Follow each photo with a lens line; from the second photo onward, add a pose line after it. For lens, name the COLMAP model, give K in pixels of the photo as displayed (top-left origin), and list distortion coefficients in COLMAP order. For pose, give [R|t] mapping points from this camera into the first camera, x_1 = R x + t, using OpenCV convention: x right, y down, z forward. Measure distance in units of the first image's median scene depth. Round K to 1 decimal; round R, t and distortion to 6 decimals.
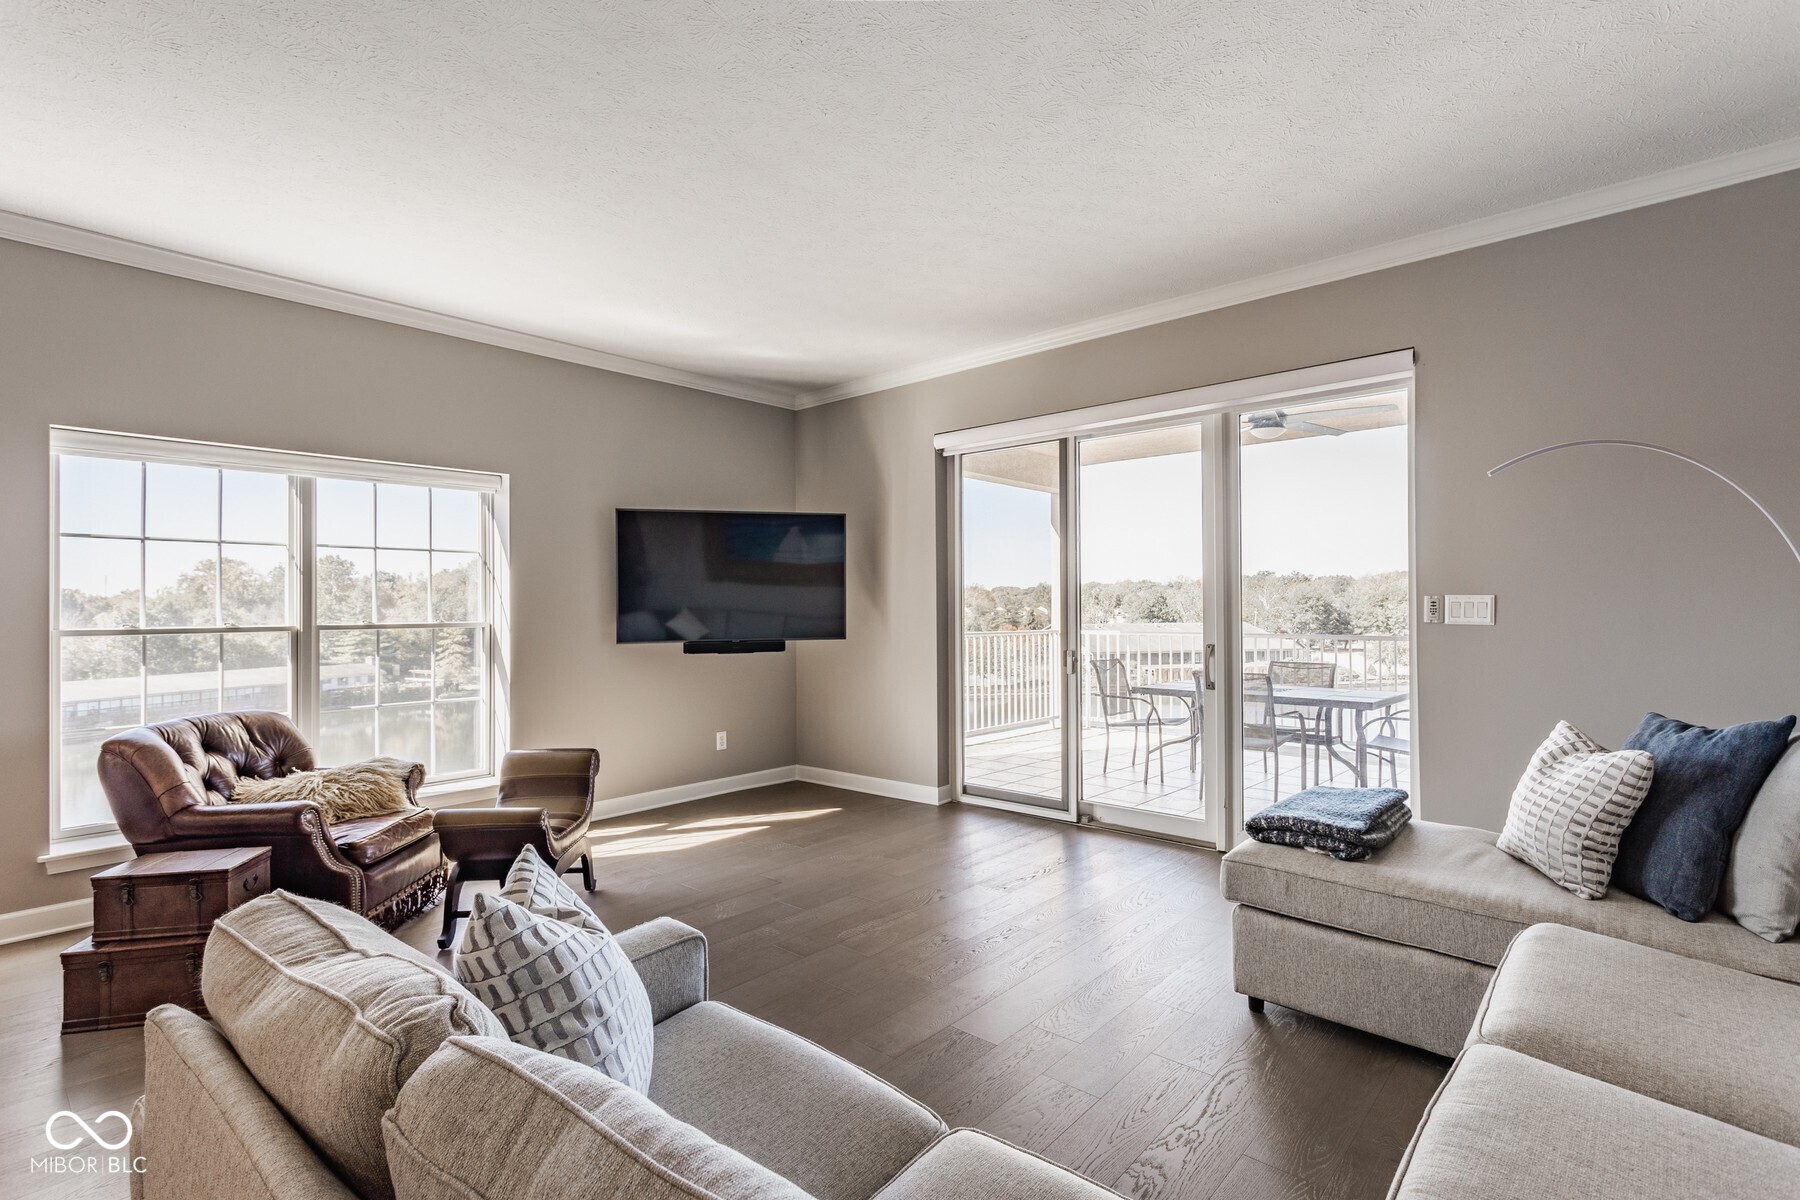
lens RADIAL K [[847.5, 0, 900.0], [0, 847.5, 600.0], [0, 0, 1]] dist [0.002341, 0.000692]
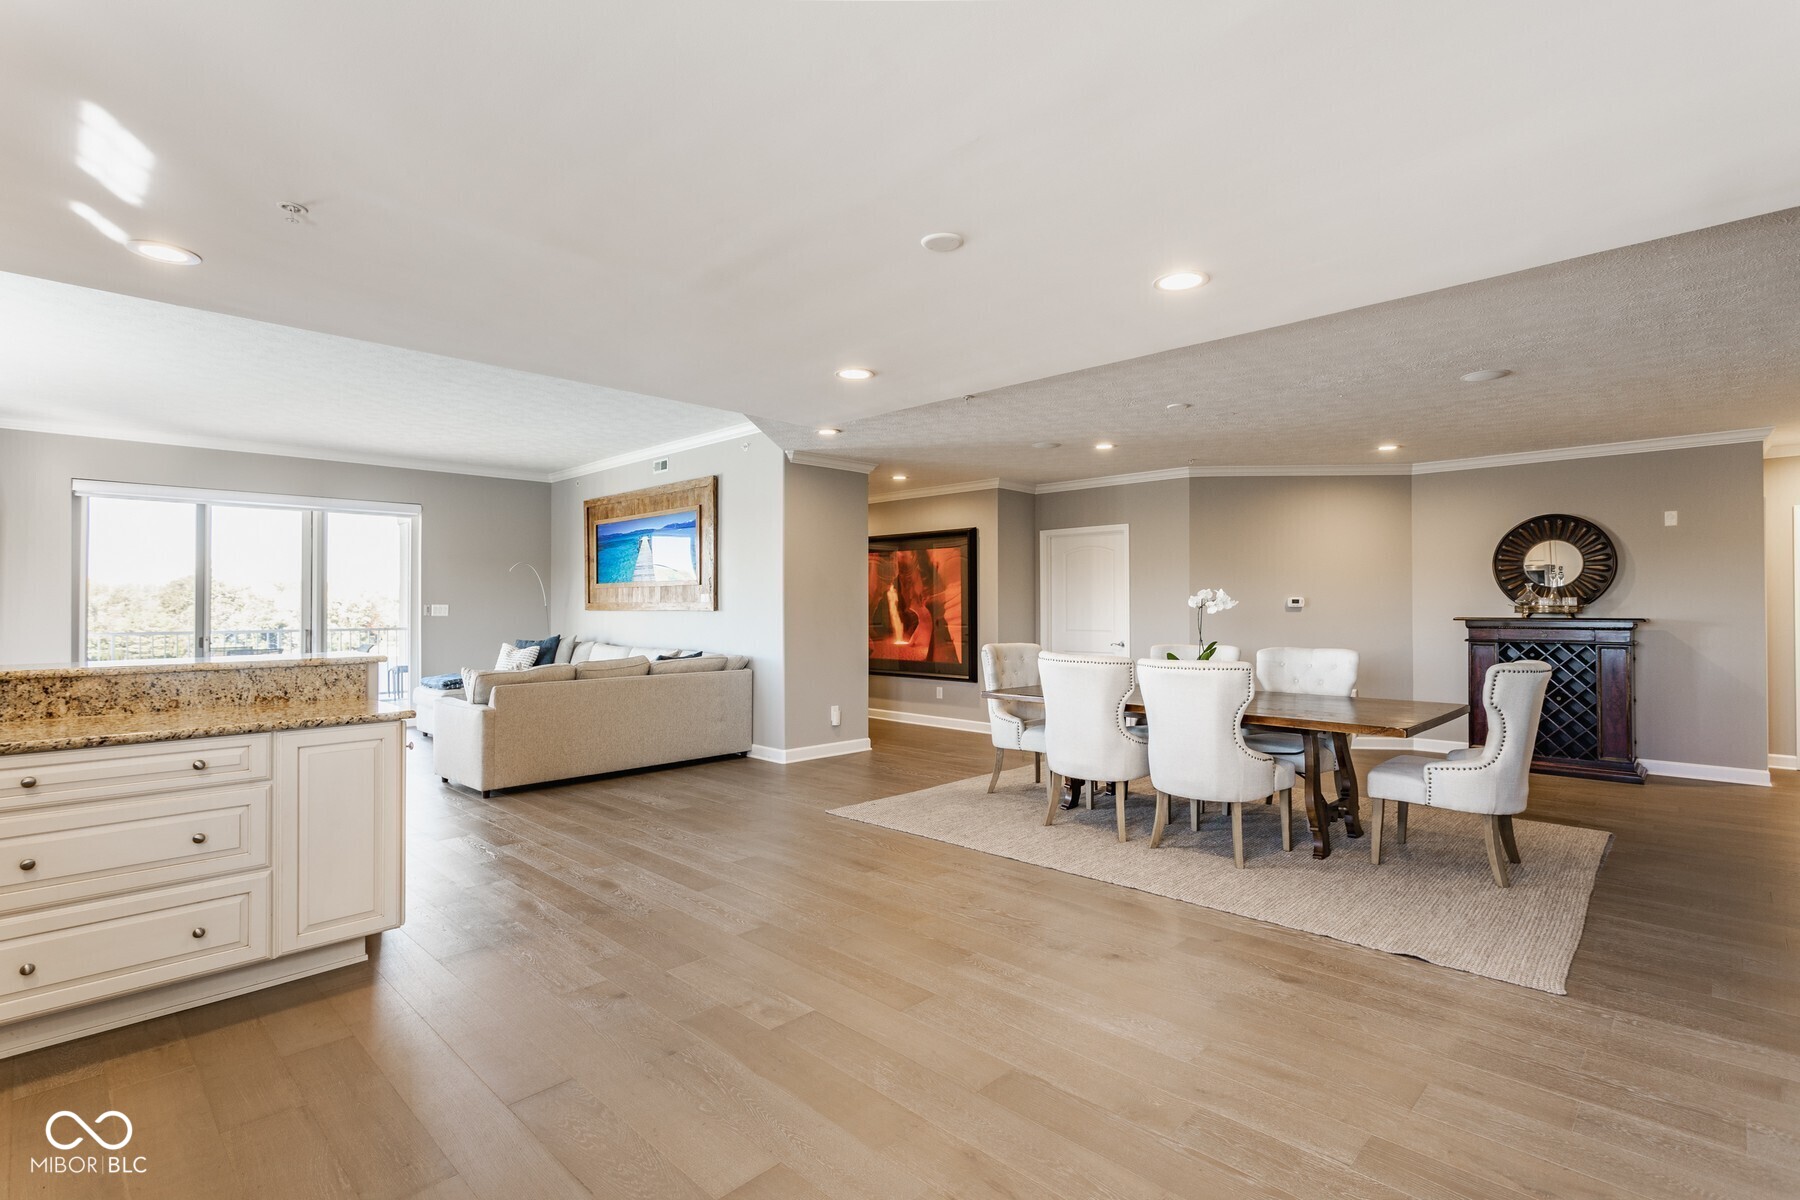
lens RADIAL K [[847.5, 0, 900.0], [0, 847.5, 600.0], [0, 0, 1]] dist [0.002341, 0.000692]
pose [[0.049538, 0.013784, 0.998677, -1.277096], [-0.002686, 0.999903, -0.013667, 0.007857], [-0.998769, -0.002006, 0.049570, -0.366981]]
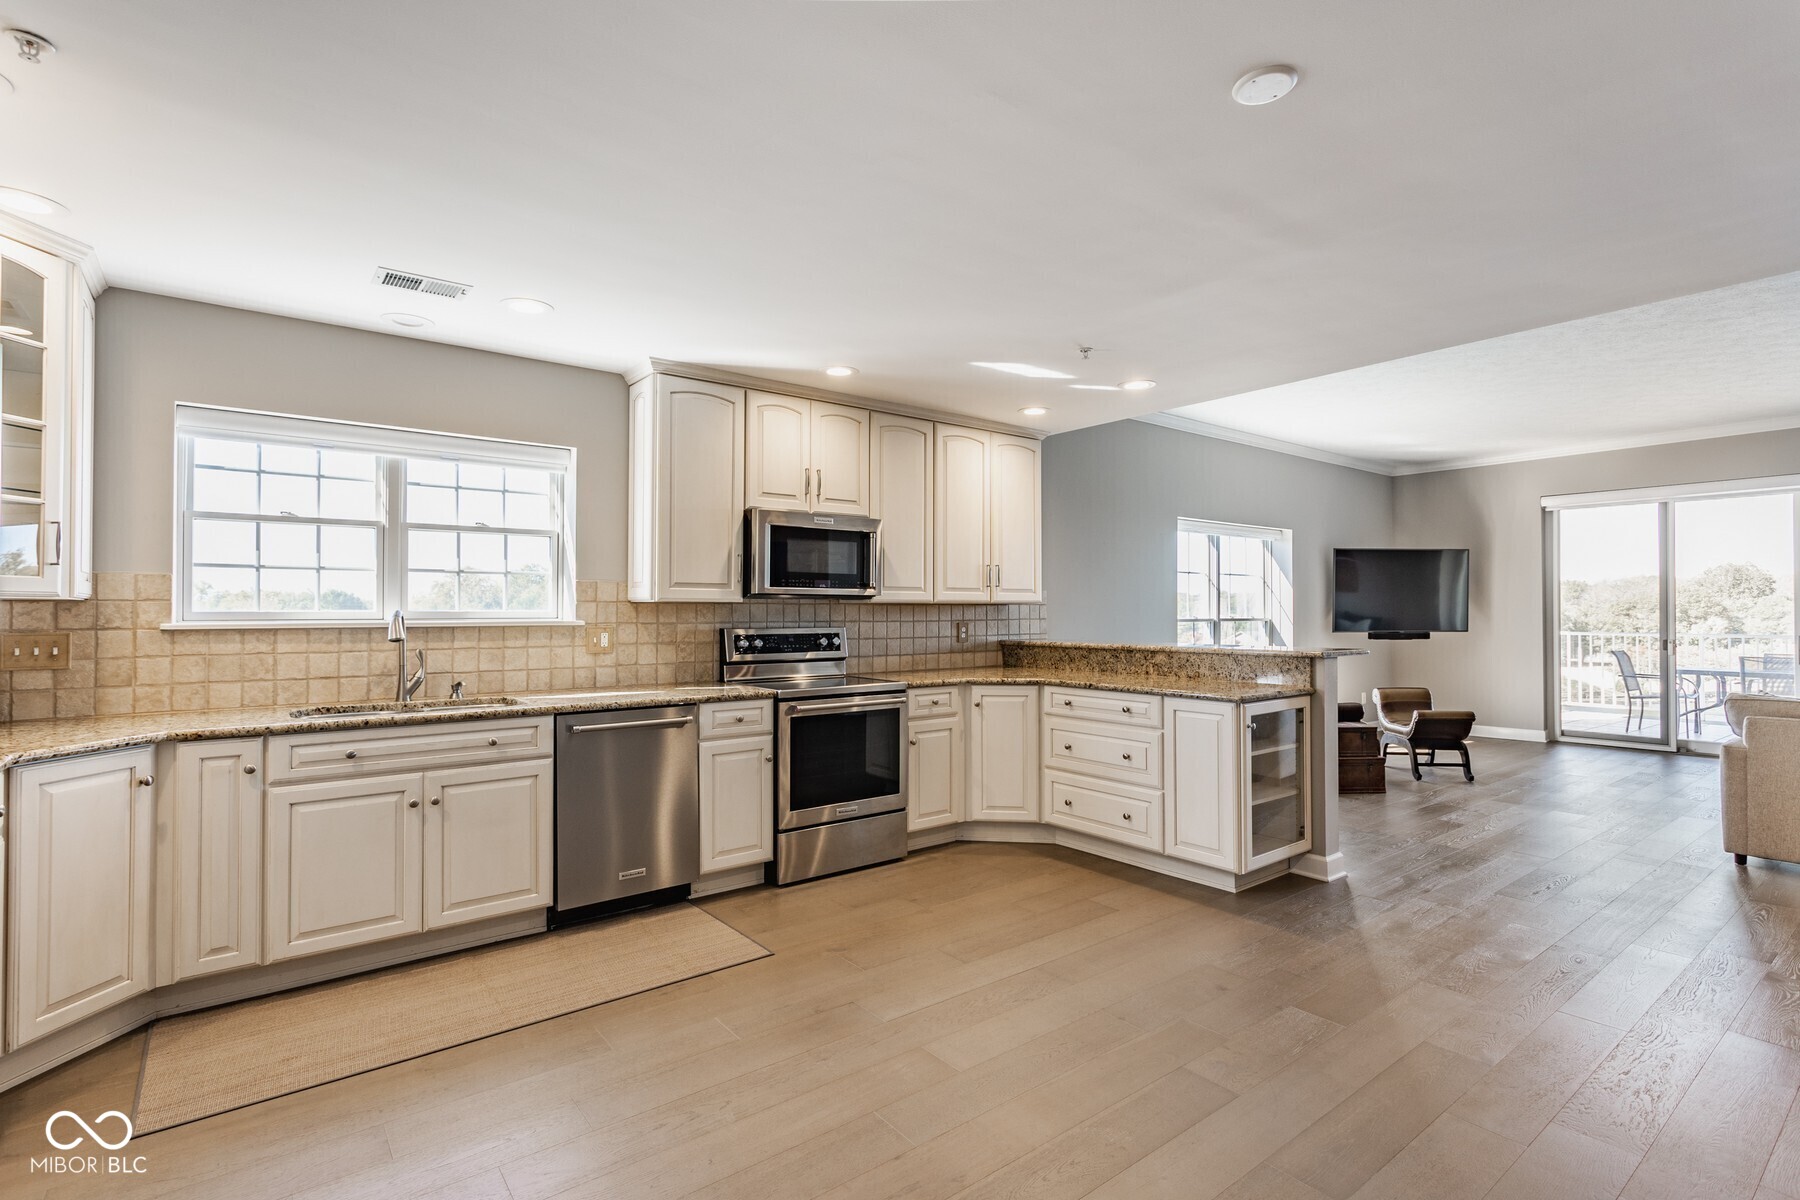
lens RADIAL K [[857.8, 0, 893.0], [0, 857.8, 597.7], [0, 0, 1]] dist [0.000954, 0.000918]
pose [[0.982896, 0.005174, -0.184089, -0.857824], [-0.006524, 0.999956, -0.006731, 0.002899], [0.184046, 0.007817, 0.982887, -0.752482]]
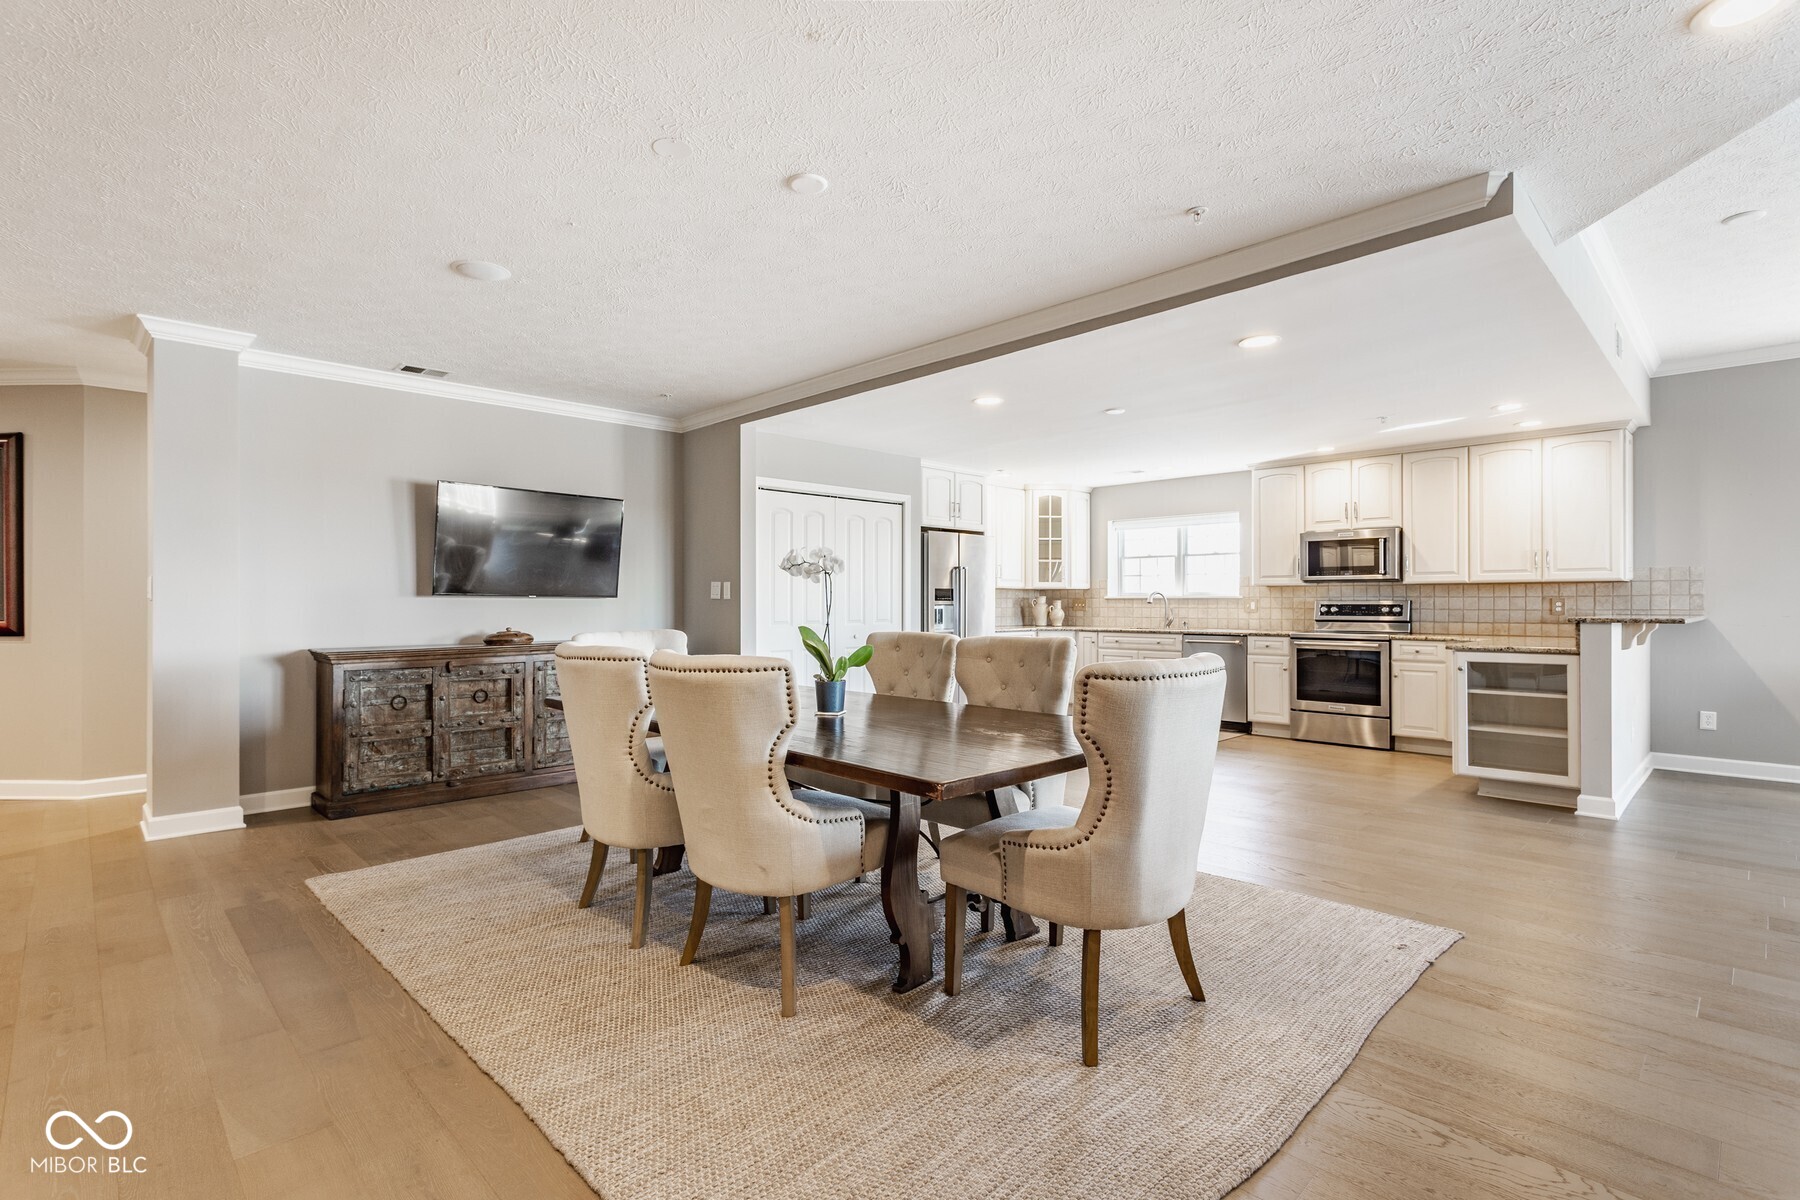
lens RADIAL K [[847.5, 0, 900.0], [0, 847.5, 600.0], [0, 0, 1]] dist [0.002341, 0.000692]
pose [[-0.069266, 0.004878, -0.997586, 0.338182], [0.006397, 0.999970, 0.004445, 0.017057], [0.997578, -0.006074, -0.069295, -0.558915]]
